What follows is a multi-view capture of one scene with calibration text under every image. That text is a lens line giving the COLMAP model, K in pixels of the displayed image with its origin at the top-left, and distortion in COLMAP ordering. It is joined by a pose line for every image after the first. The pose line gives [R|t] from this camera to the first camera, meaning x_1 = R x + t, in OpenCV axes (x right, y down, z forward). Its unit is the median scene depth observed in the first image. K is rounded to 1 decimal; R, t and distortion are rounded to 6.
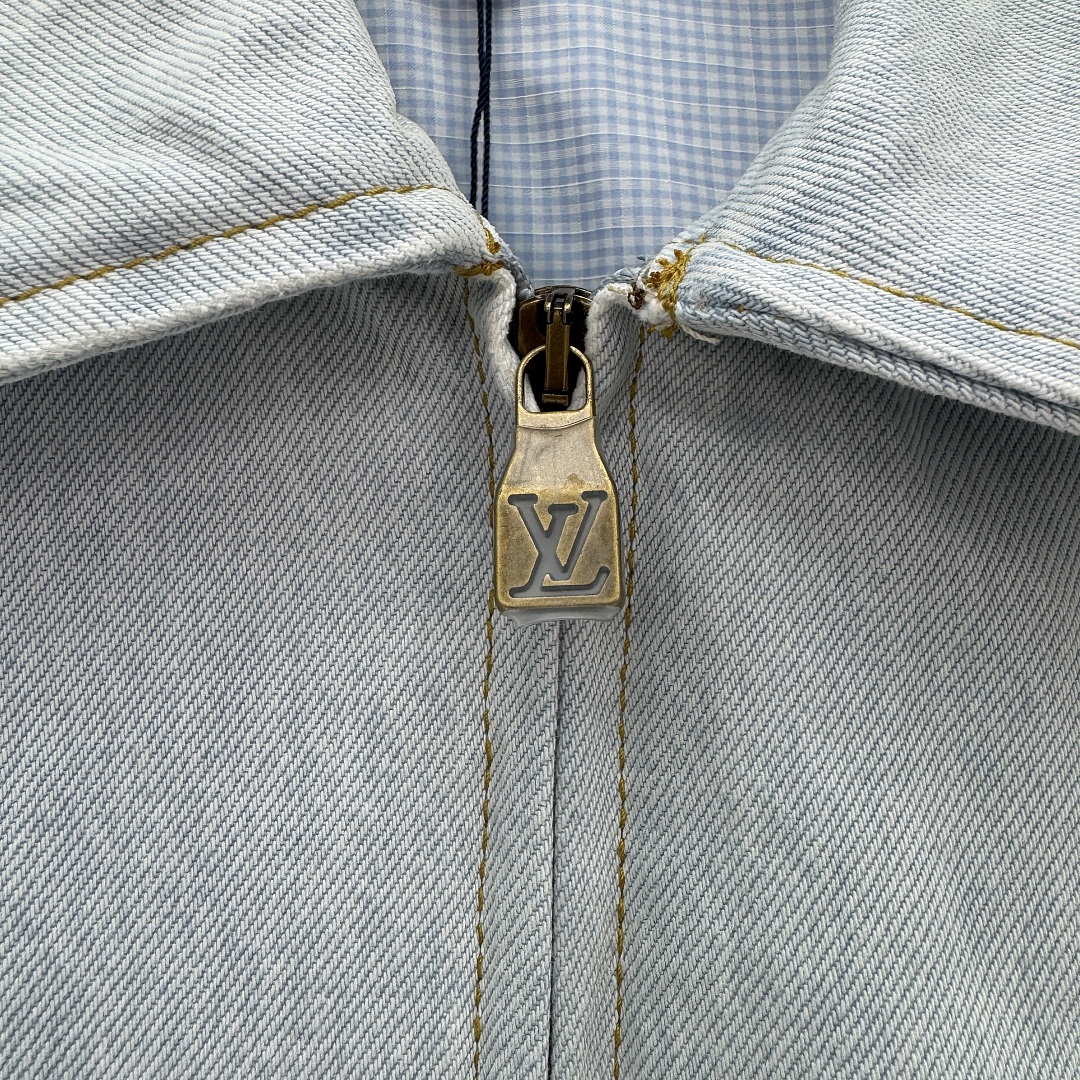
lens RADIAL K [[1070.6, 0, 541.5], [0, 1070.6, 468.6], [0, 0, 1]] dist [0.011817, -0.003043]
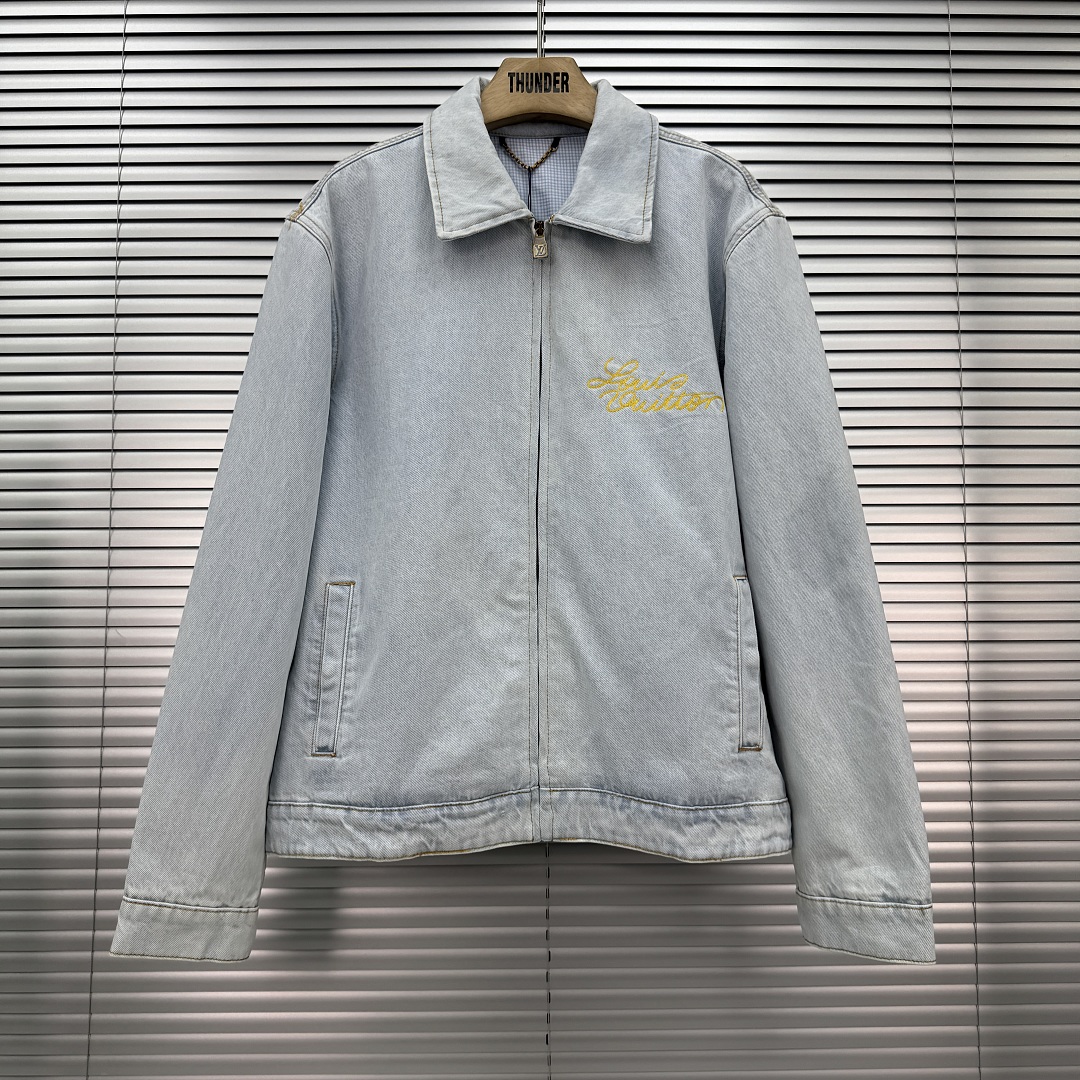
lens RADIAL K [[1098.9, 0, 540.0], [0, 1098.9, 540.0], [0, 0, 1]] dist [0.178825, -0.317579]
pose [[0.998496, -0.025044, -0.048770, 0.355768], [0.027139, 0.998715, 0.042791, 1.851062], [0.047636, -0.044050, 0.997893, -7.365065]]
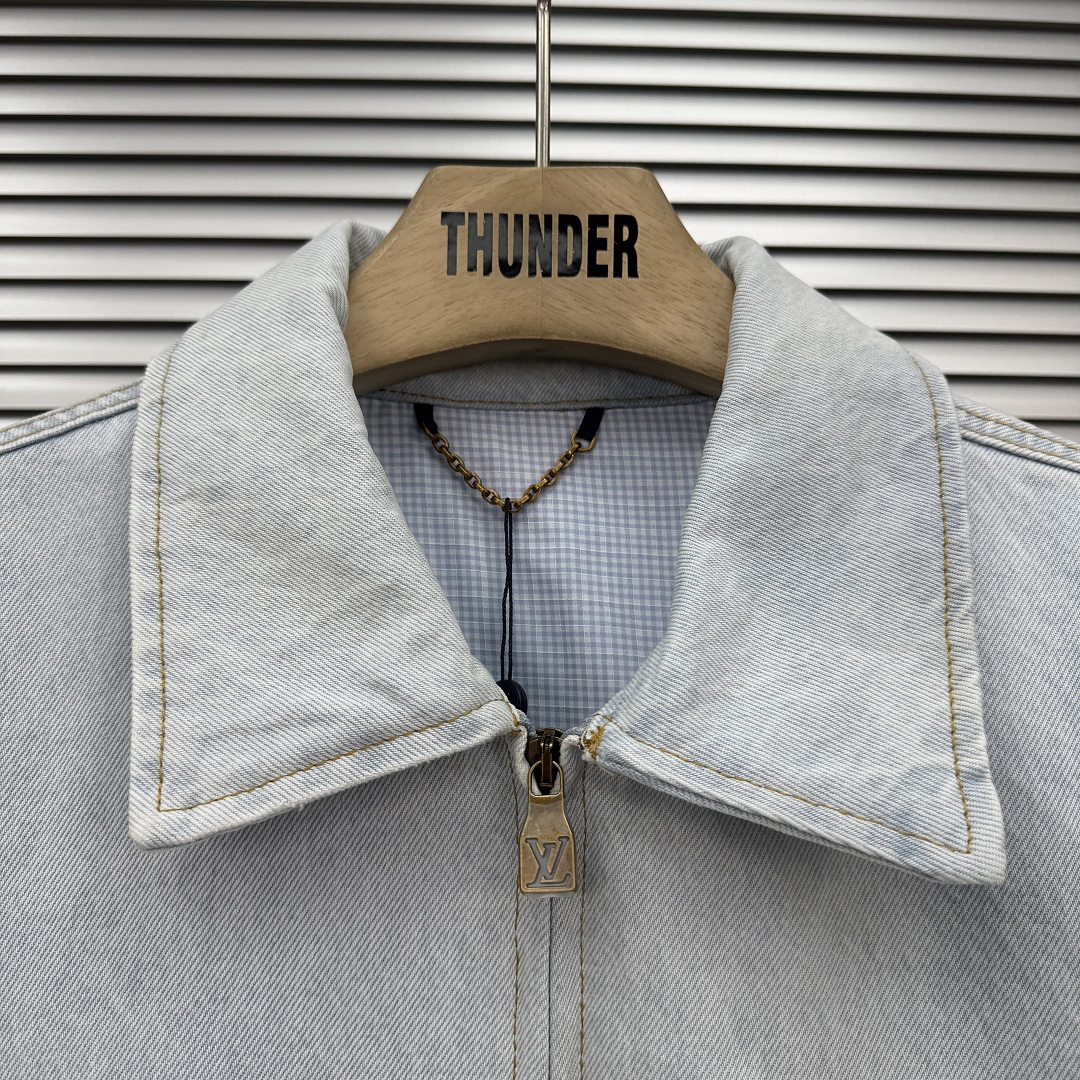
lens RADIAL K [[1108.0, 0, 540.0], [0, 1108.0, 540.0], [0, 0, 1]] dist [0.177124, -0.508338]
pose [[0.999680, -0.017634, -0.018153, 0.049029], [0.016516, 0.998060, -0.060026, -0.419265], [0.019176, 0.059707, 0.998032, -1.252940]]
